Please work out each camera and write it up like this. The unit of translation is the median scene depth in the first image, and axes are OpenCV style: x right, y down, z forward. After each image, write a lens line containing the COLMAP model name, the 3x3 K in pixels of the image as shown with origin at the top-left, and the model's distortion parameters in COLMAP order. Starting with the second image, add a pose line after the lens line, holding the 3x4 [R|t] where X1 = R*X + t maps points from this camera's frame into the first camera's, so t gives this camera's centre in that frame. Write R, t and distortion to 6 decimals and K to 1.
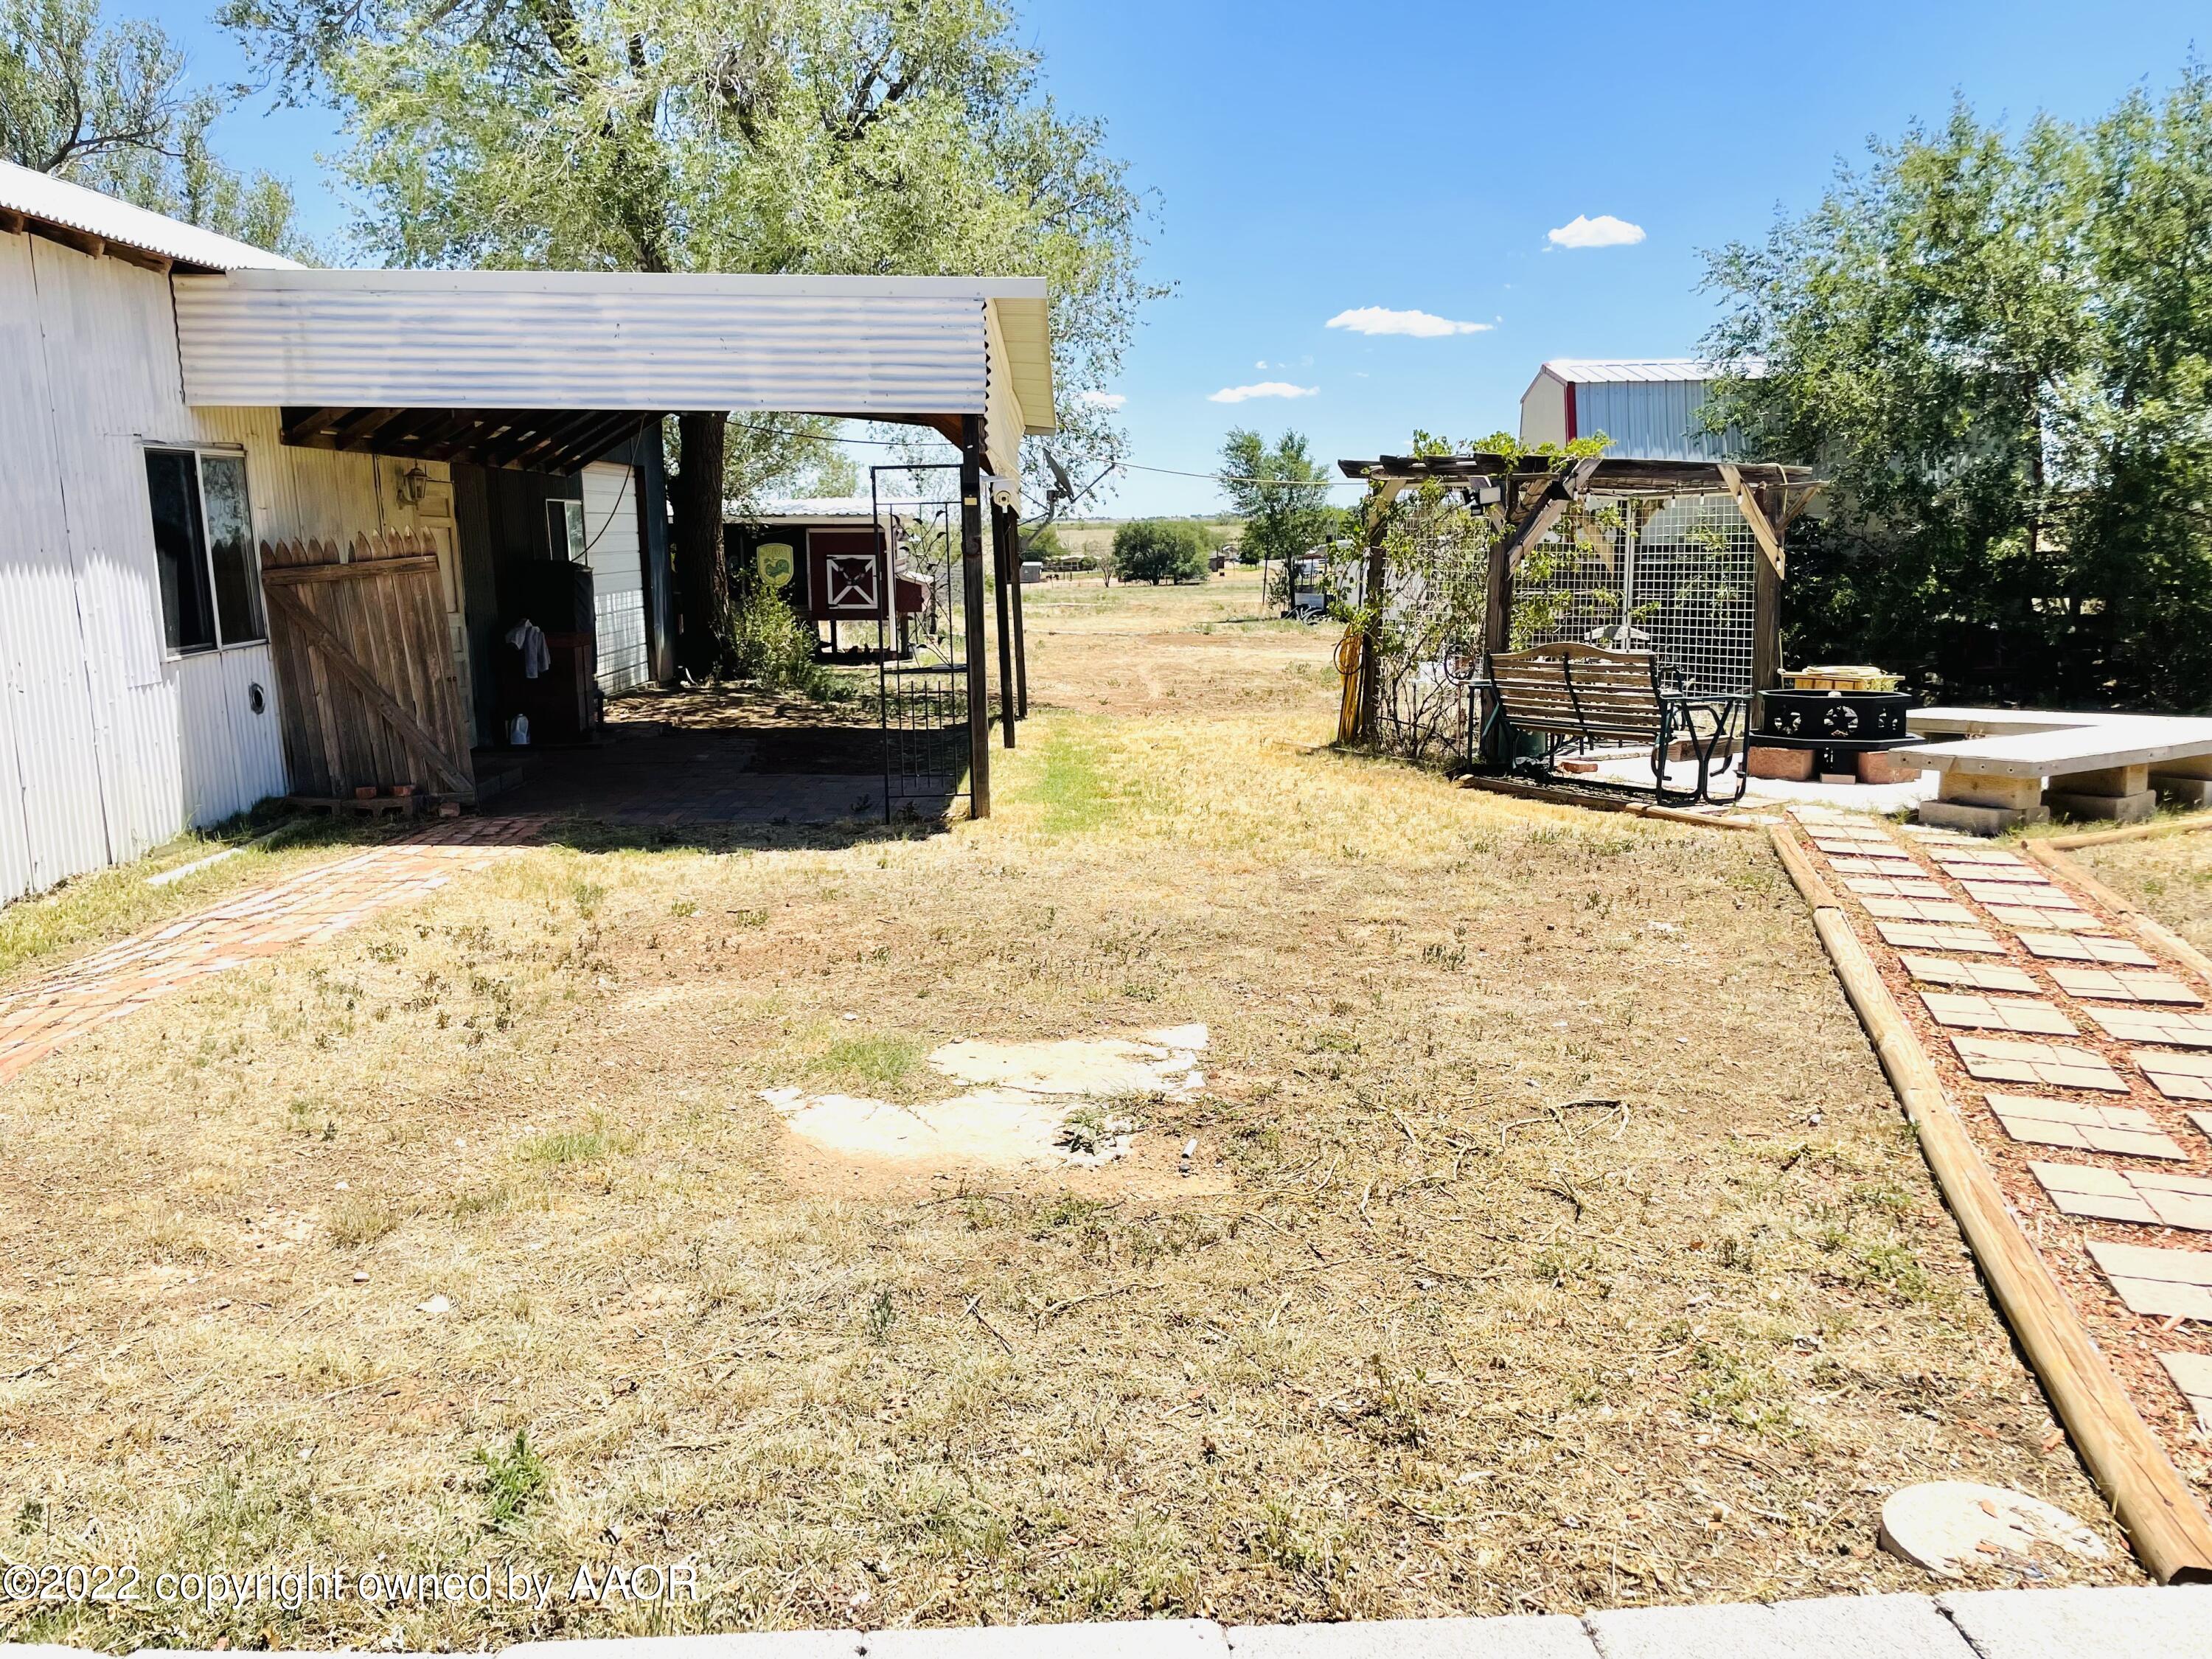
lens RADIAL K [[1693.8, 0, 1106.0], [0, 1693.8, 829.5], [0, 0, 1]] dist [0.079659, -0.106189]
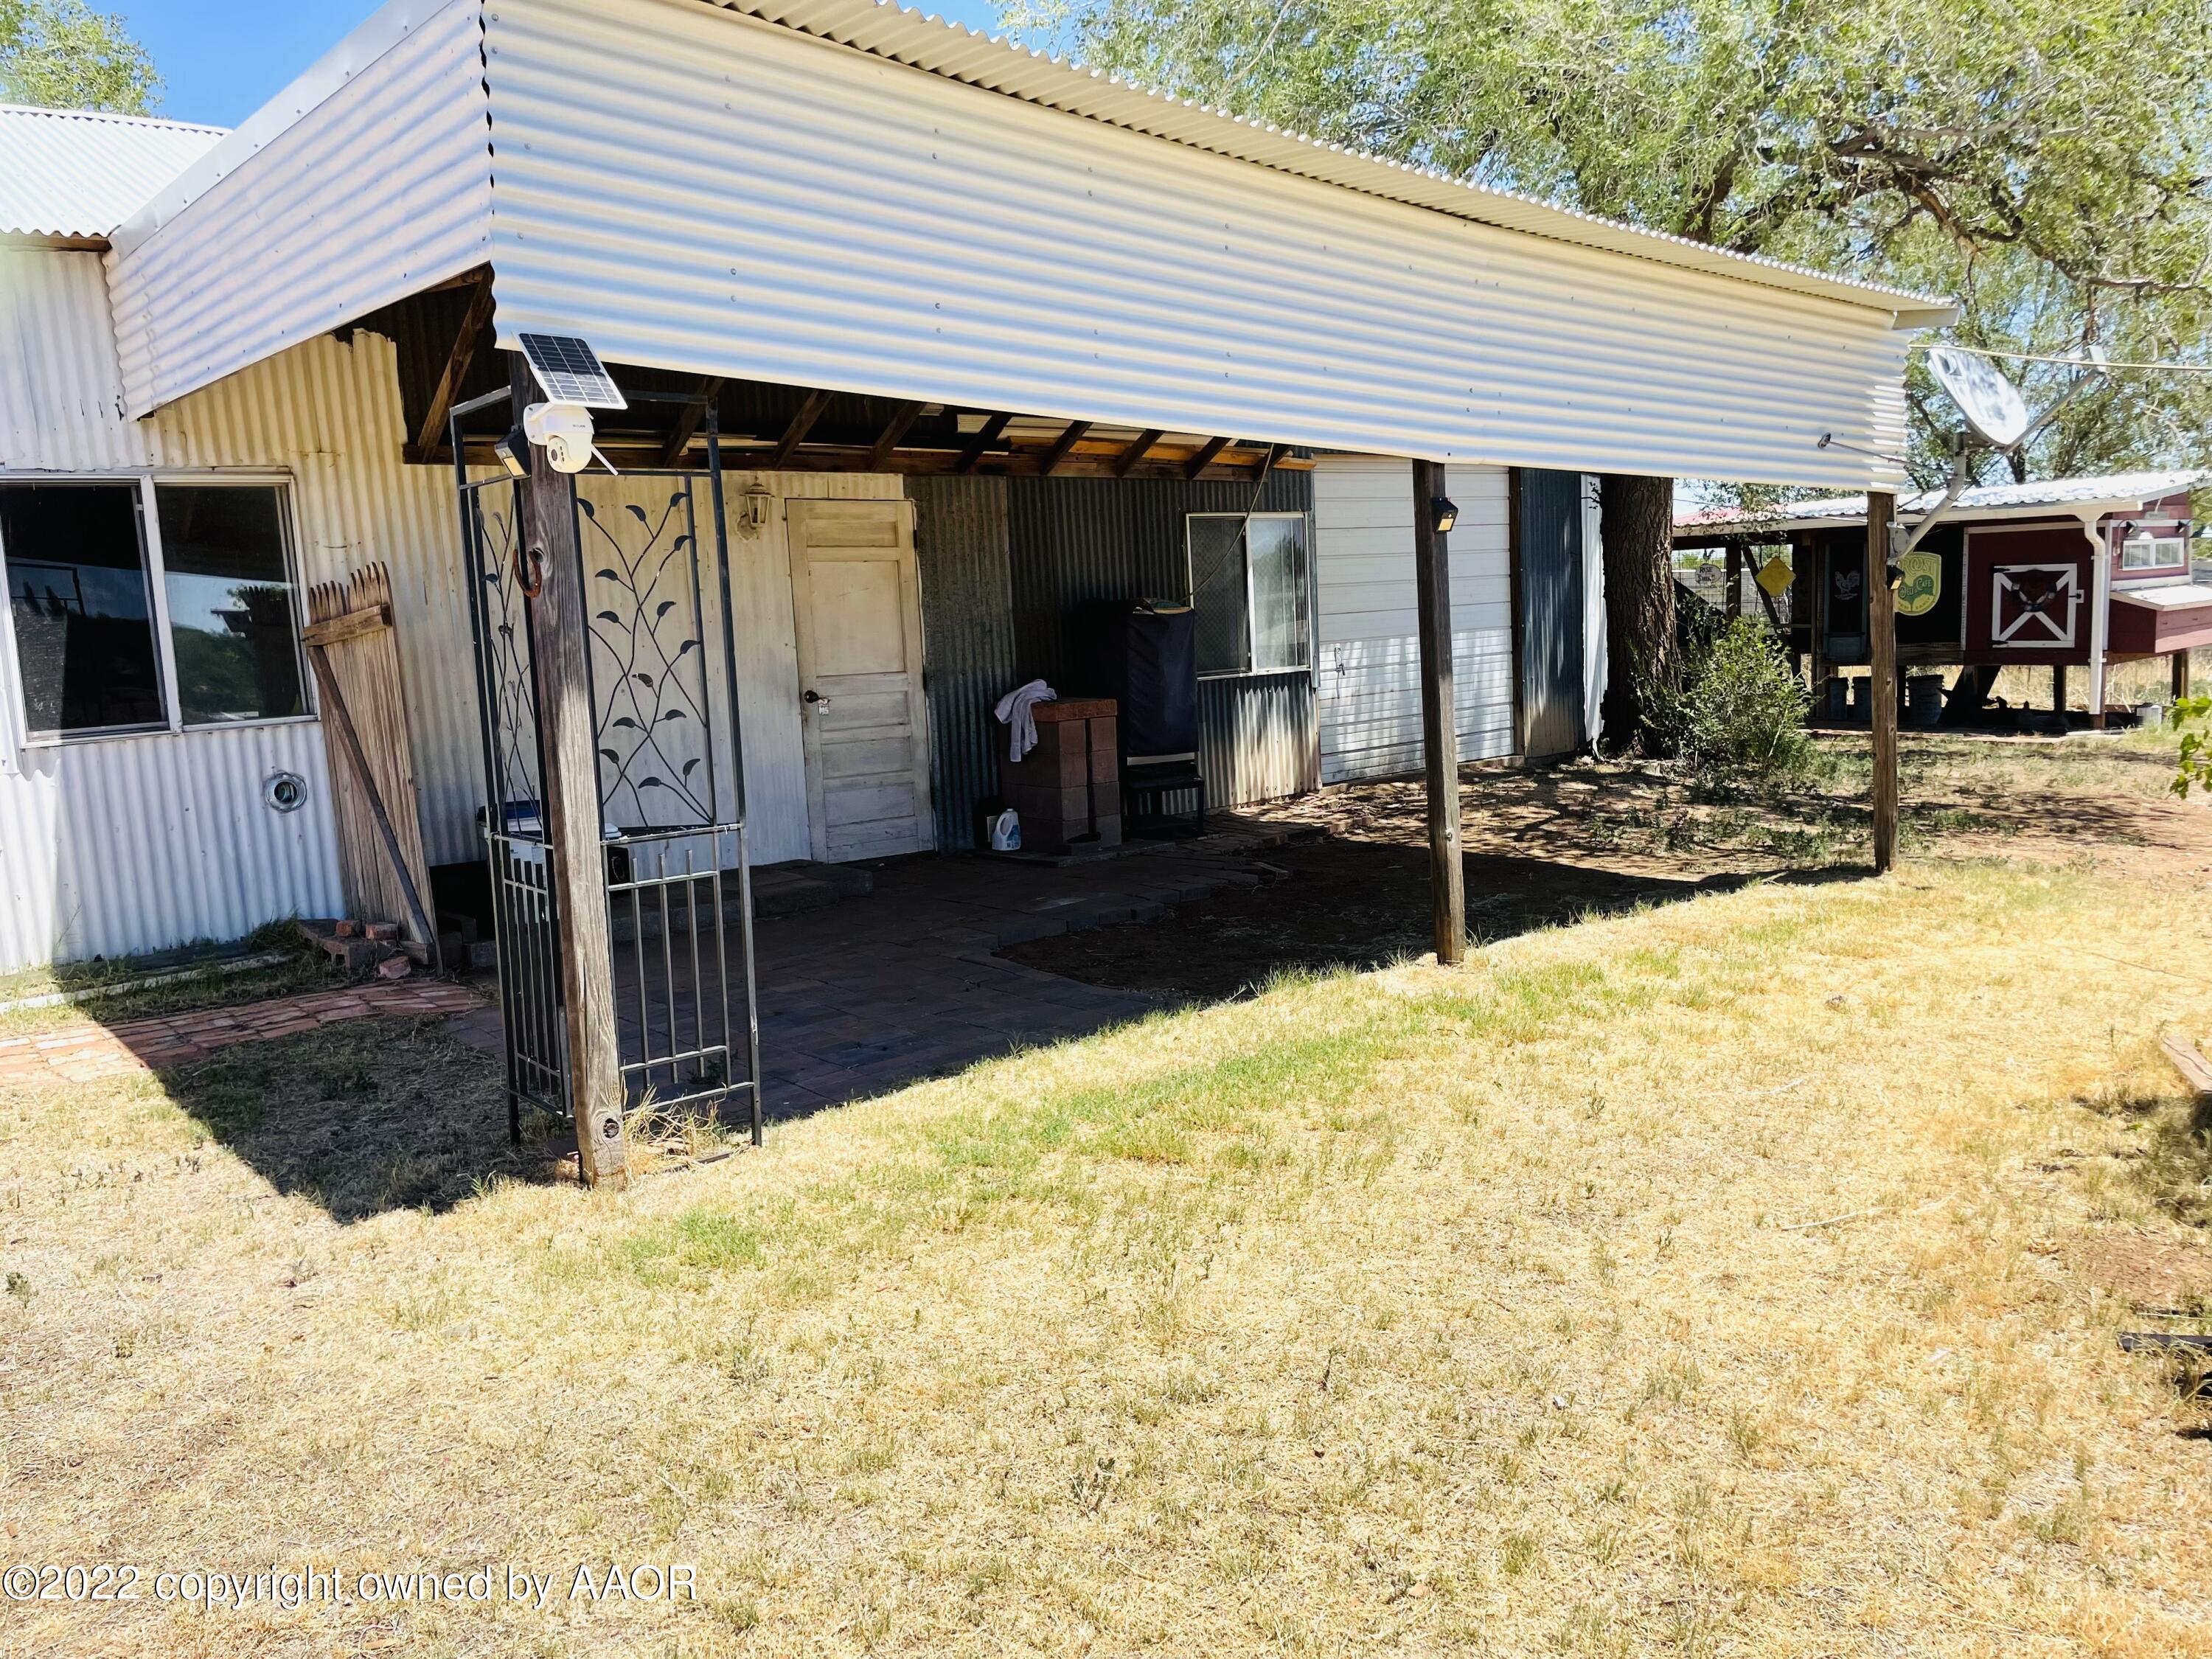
lens RADIAL K [[1693.8, 0, 1106.0], [0, 1693.8, 829.5], [0, 0, 1]] dist [0.079659, -0.106189]
pose [[0.635433, 0.080506, -0.767948, 0.246191], [-0.093015, 0.995288, 0.027374, -0.082675], [0.766533, 0.054036, 0.639927, 0.564908]]
